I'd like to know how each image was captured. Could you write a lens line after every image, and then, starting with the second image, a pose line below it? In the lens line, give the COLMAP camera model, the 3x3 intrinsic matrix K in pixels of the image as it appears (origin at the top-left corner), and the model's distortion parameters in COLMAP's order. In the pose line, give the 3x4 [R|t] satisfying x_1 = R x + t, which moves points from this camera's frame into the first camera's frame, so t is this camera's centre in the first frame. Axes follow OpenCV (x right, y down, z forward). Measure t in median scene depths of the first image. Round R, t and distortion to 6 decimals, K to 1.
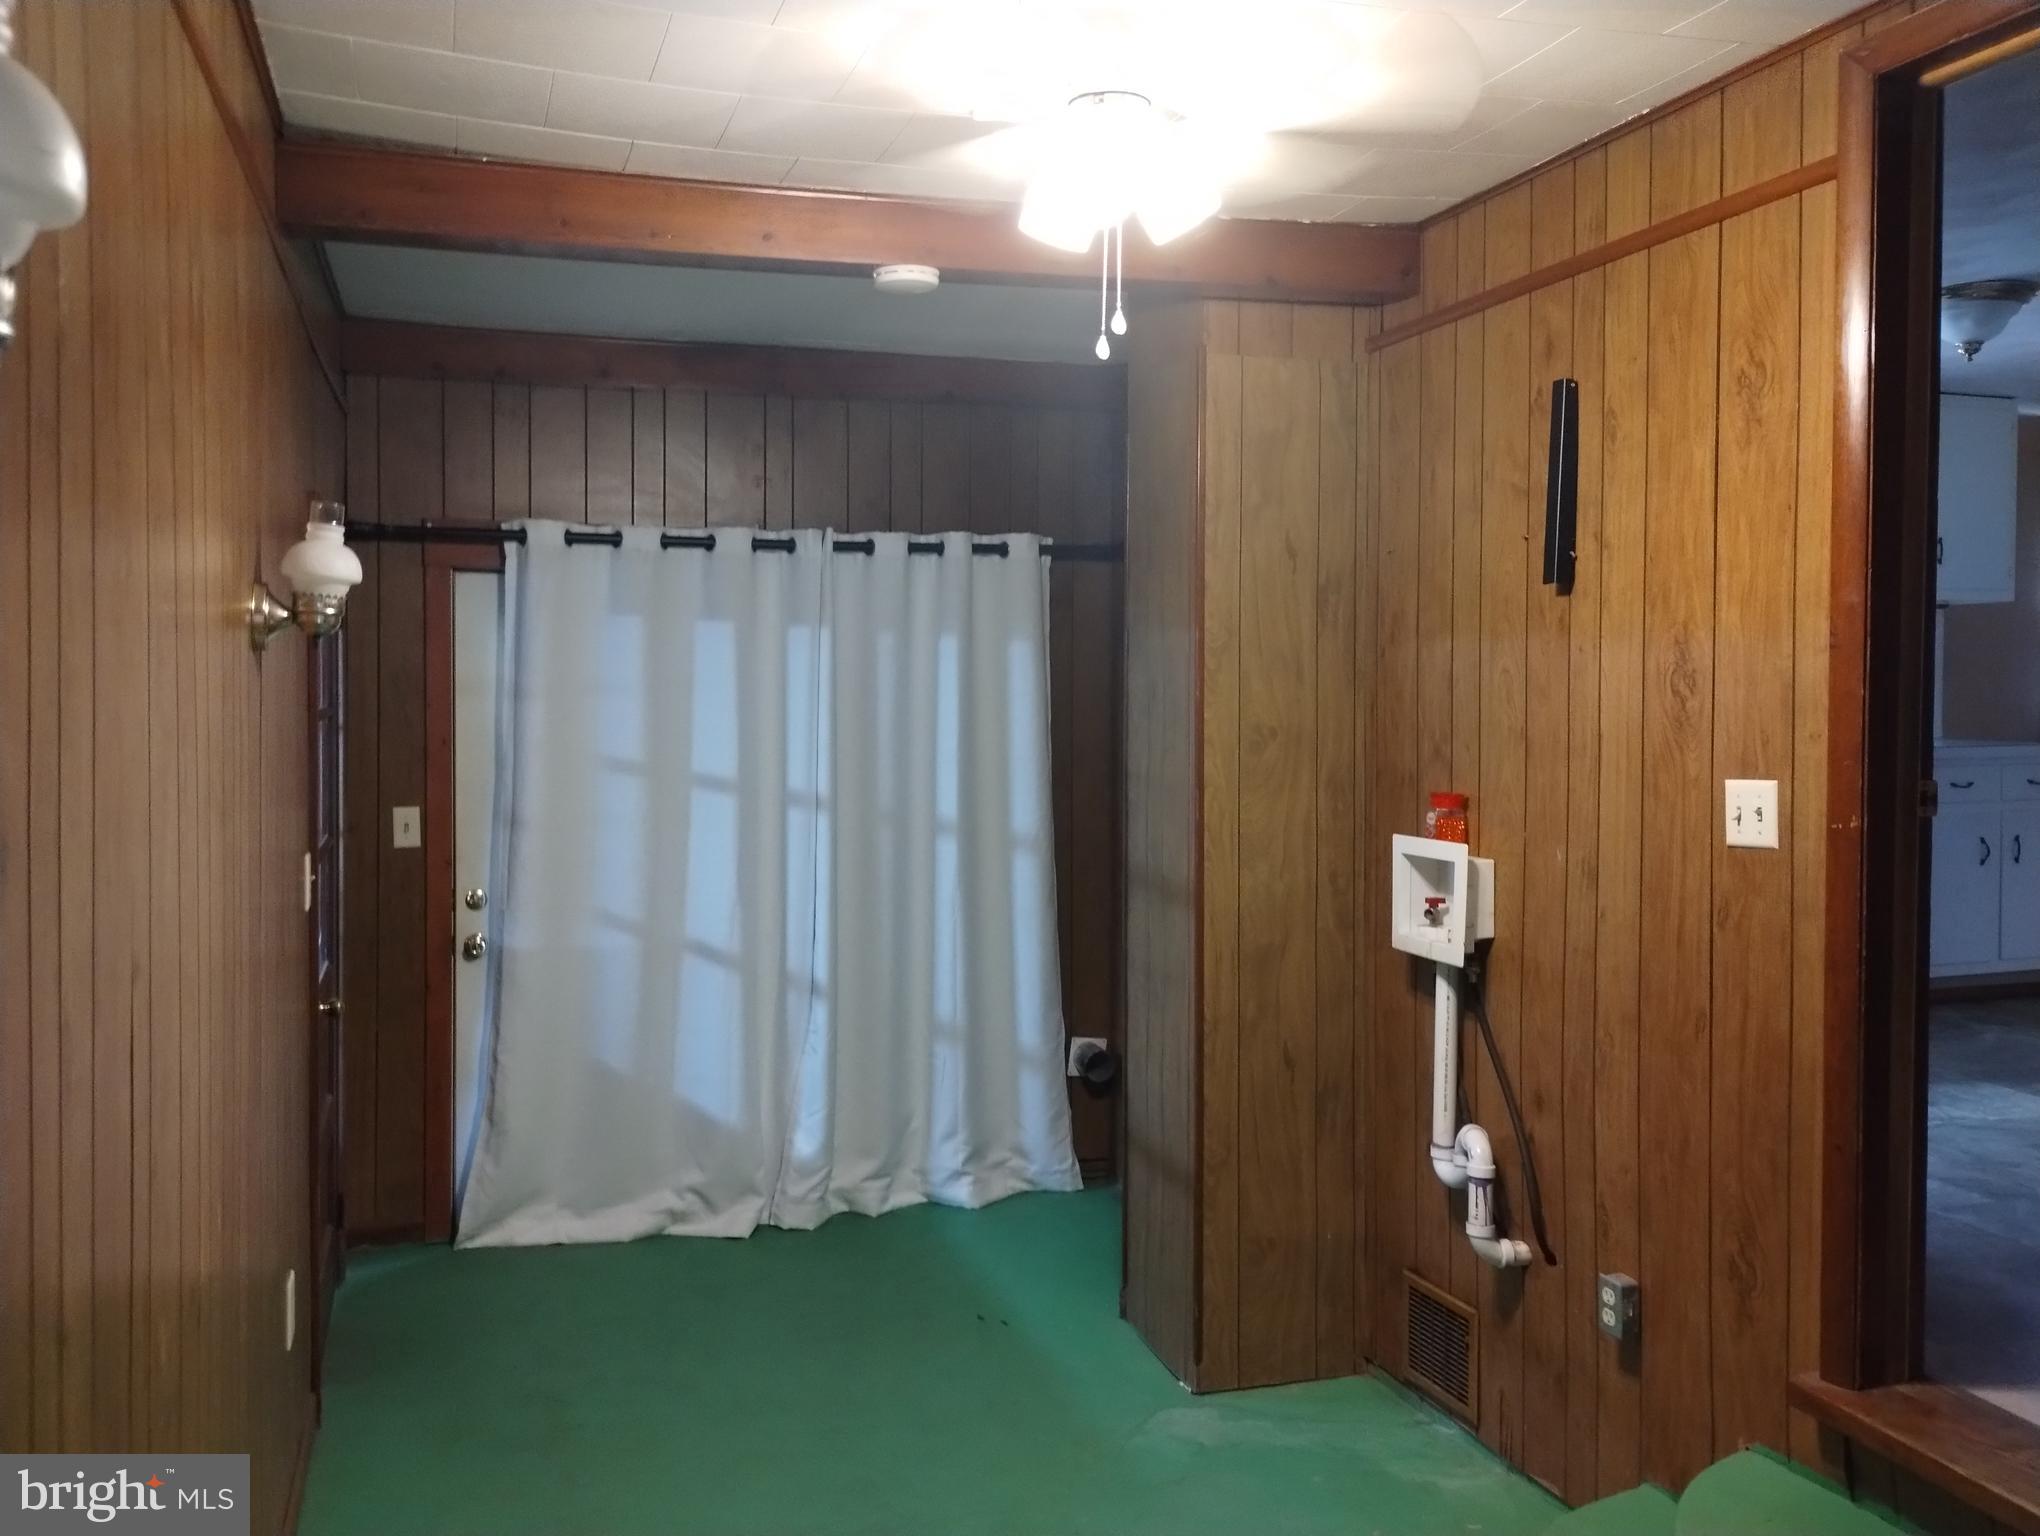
lens RADIAL K [[1691.0, 0, 1025.5], [0, 1691.0, 754.5], [0, 0, 1]] dist [0.044932, -0.053025]
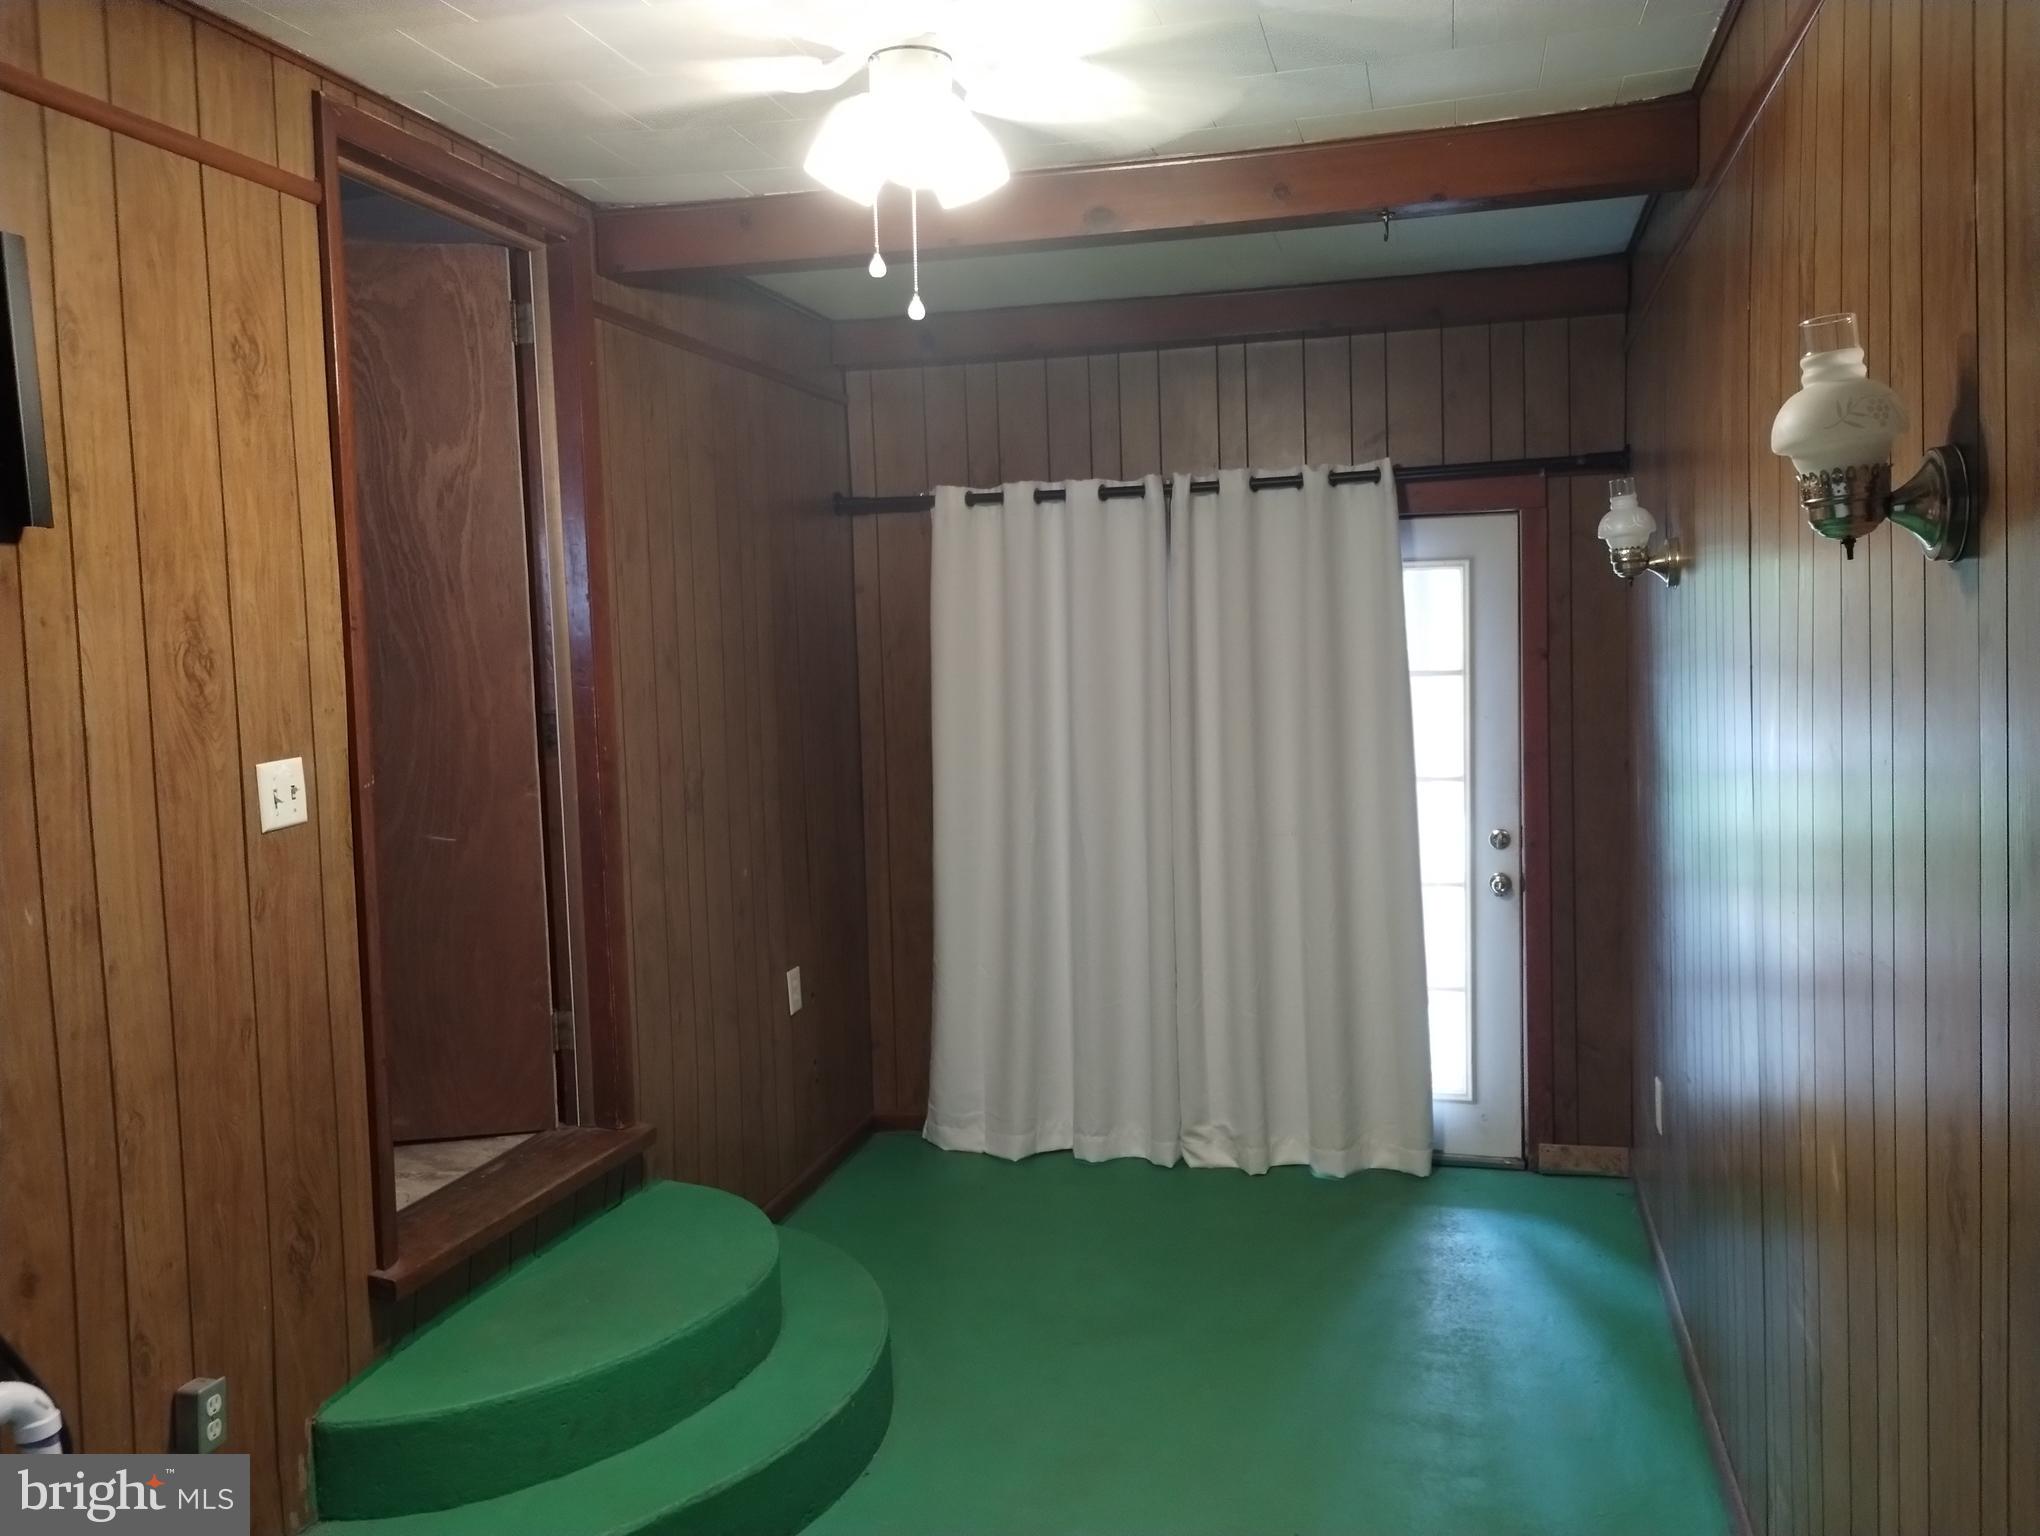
lens RADIAL K [[1691.0, 0, 1025.5], [0, 1691.0, 754.5], [0, 0, 1]] dist [0.044932, -0.053025]
pose [[-0.839766, -0.016489, 0.542698, -0.466401], [0.047181, 0.993541, 0.103195, -0.068533], [-0.540894, 0.112265, -0.833565, 1.545644]]
